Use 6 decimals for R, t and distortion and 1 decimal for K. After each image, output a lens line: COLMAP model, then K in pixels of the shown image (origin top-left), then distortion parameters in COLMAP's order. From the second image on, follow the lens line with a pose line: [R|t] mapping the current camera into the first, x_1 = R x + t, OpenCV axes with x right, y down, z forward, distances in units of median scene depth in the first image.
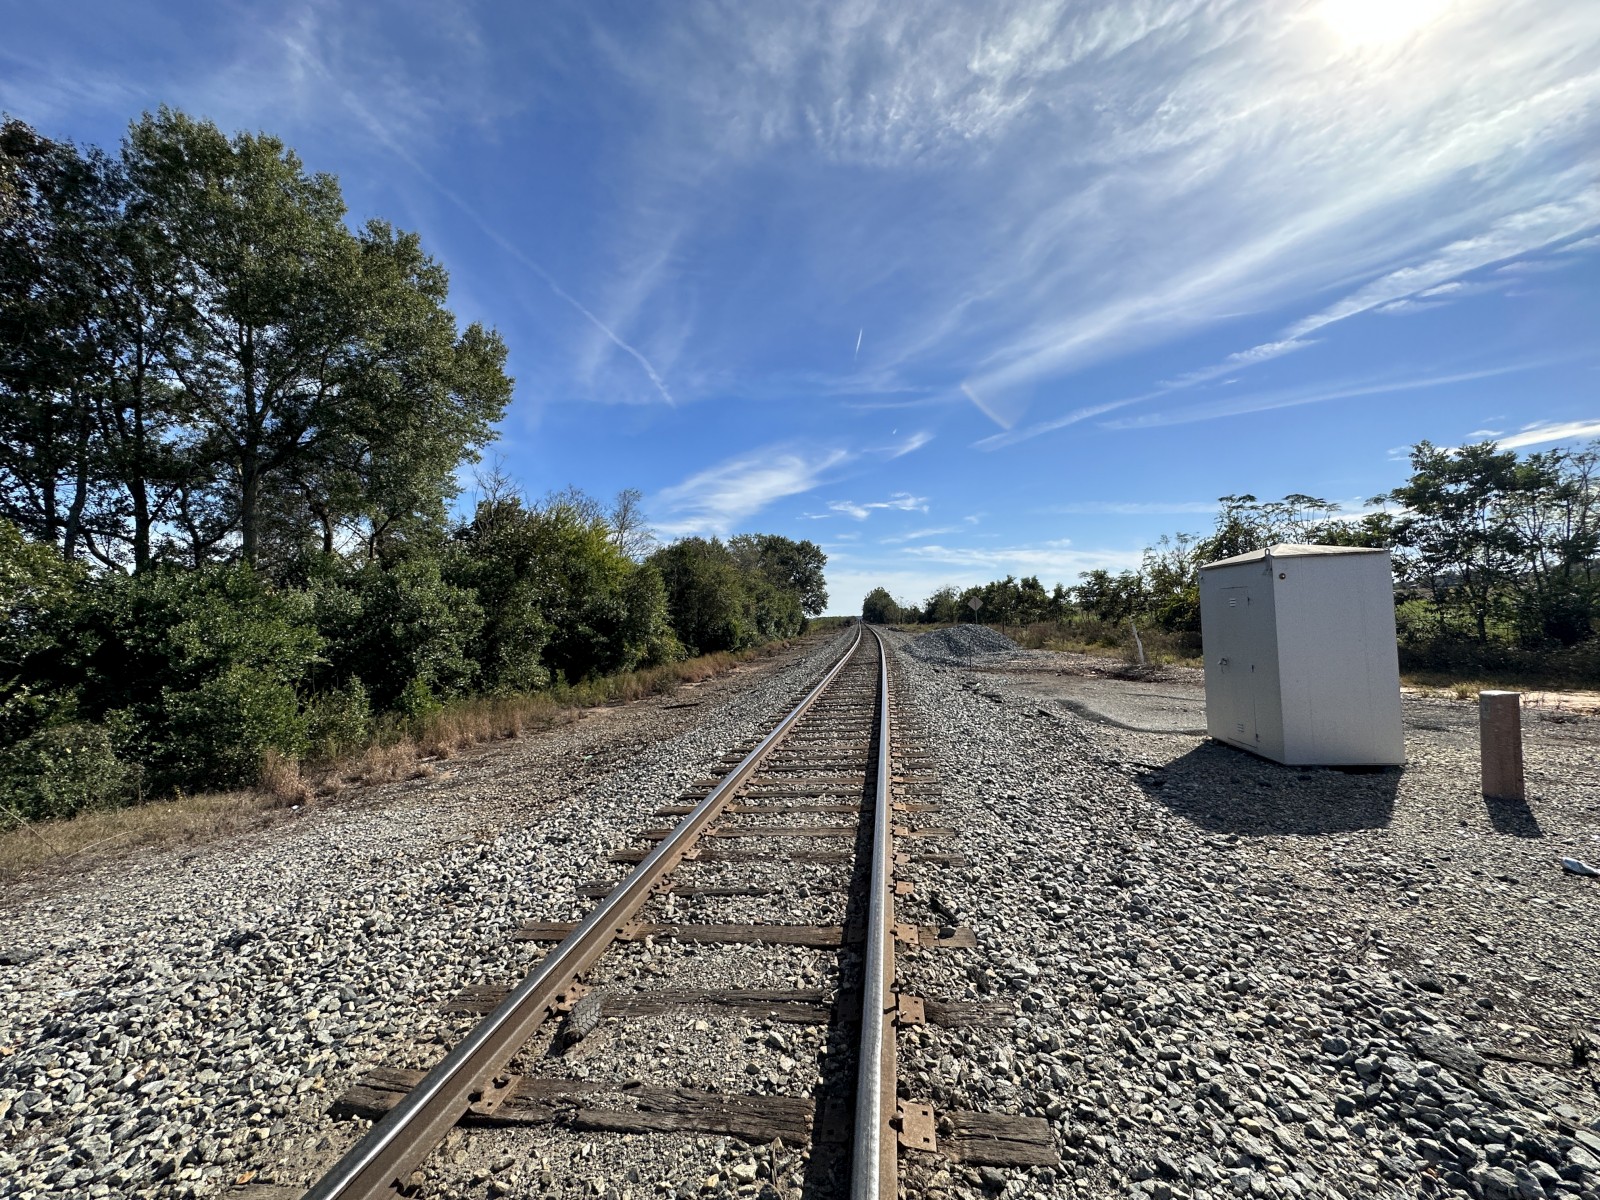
lens RADIAL K [[637.1, 0, 798.6], [0, 637.1, 615.2], [0, 0, 1]] dist [-0.006065, 0.000582]
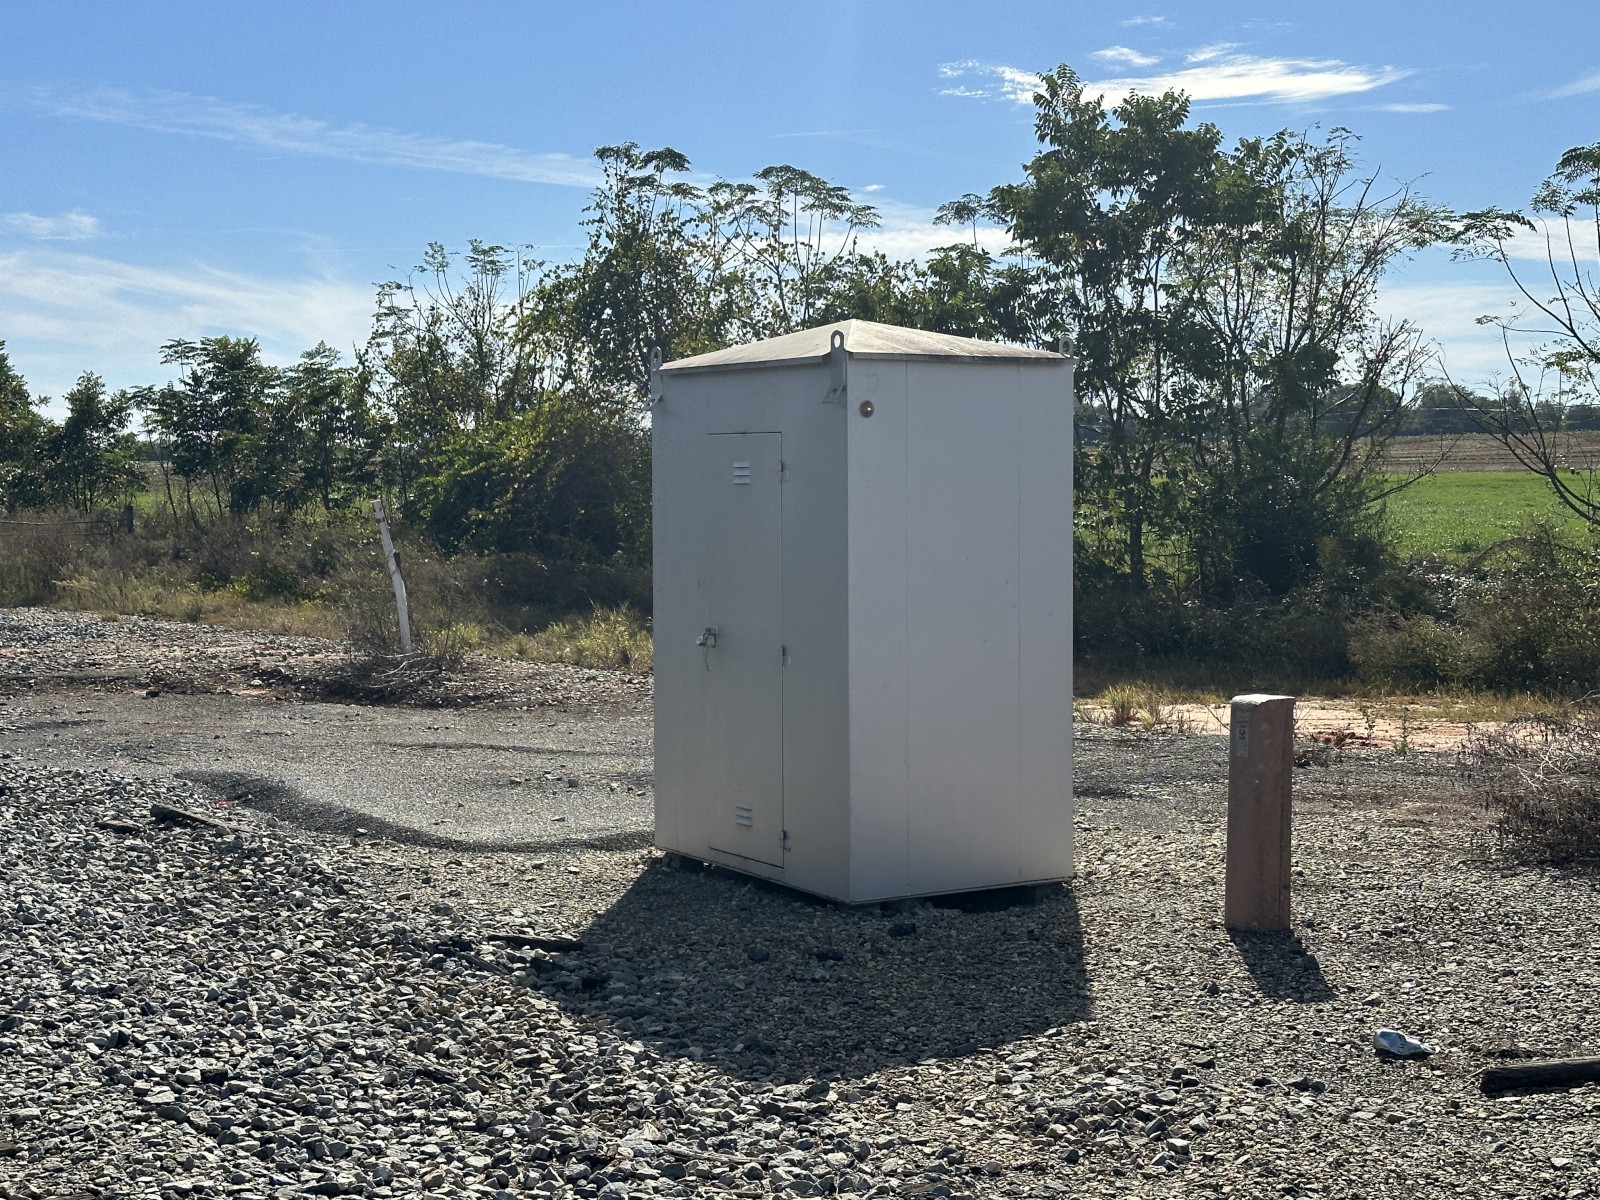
lens RADIAL K [[2308.1, 0, 793.4], [0, 2308.1, 649.5], [0, 0, 1]] dist [0.128118, 0.000000]
pose [[0.769263, -0.013598, 0.638787, -0.153960], [-0.032008, 0.997698, 0.059784, 0.000572], [-0.638130, -0.066436, 0.767057, -0.037738]]
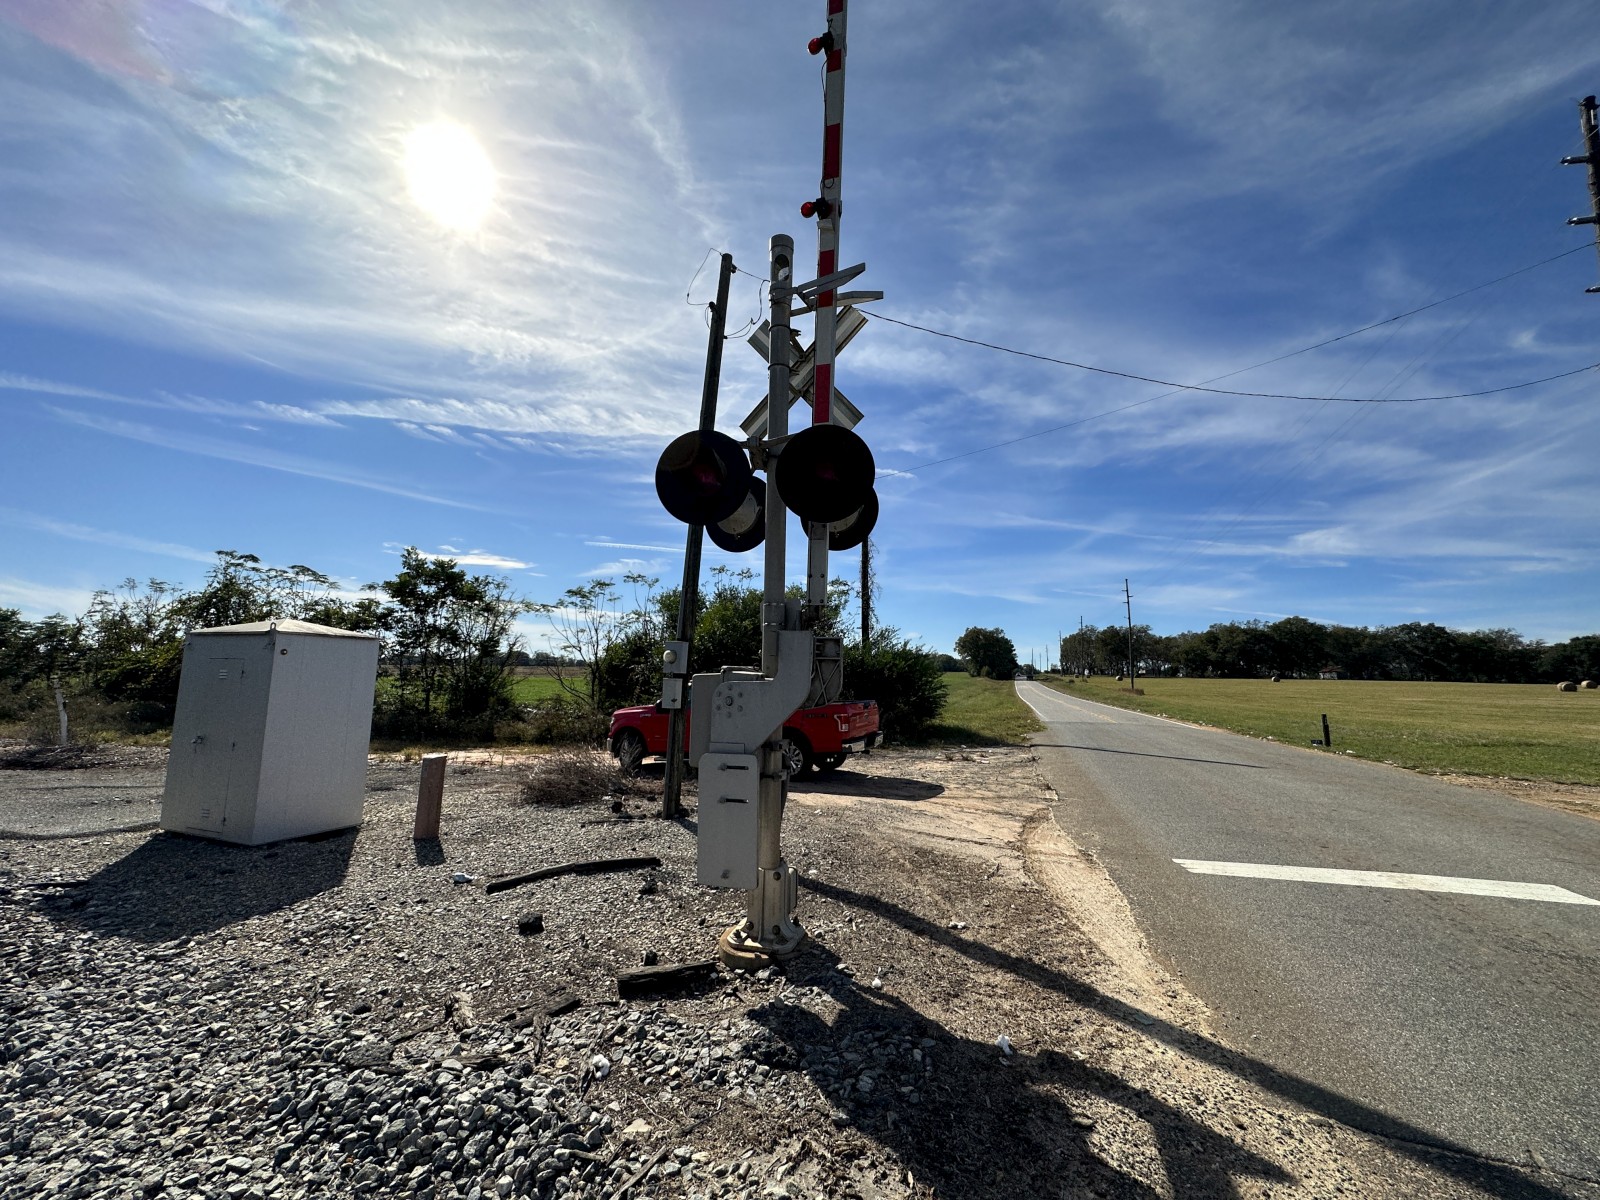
lens RADIAL K [[637.1, 0, 806.3], [0, 637.1, 584.9], [0, 0, 1]] dist [-0.006065, 0.000582]
pose [[0.213428, 0.187033, 0.958889, -0.059089], [-0.036361, 0.982344, -0.183514, -0.010339], [-0.976282, 0.004301, 0.216460, -0.042878]]
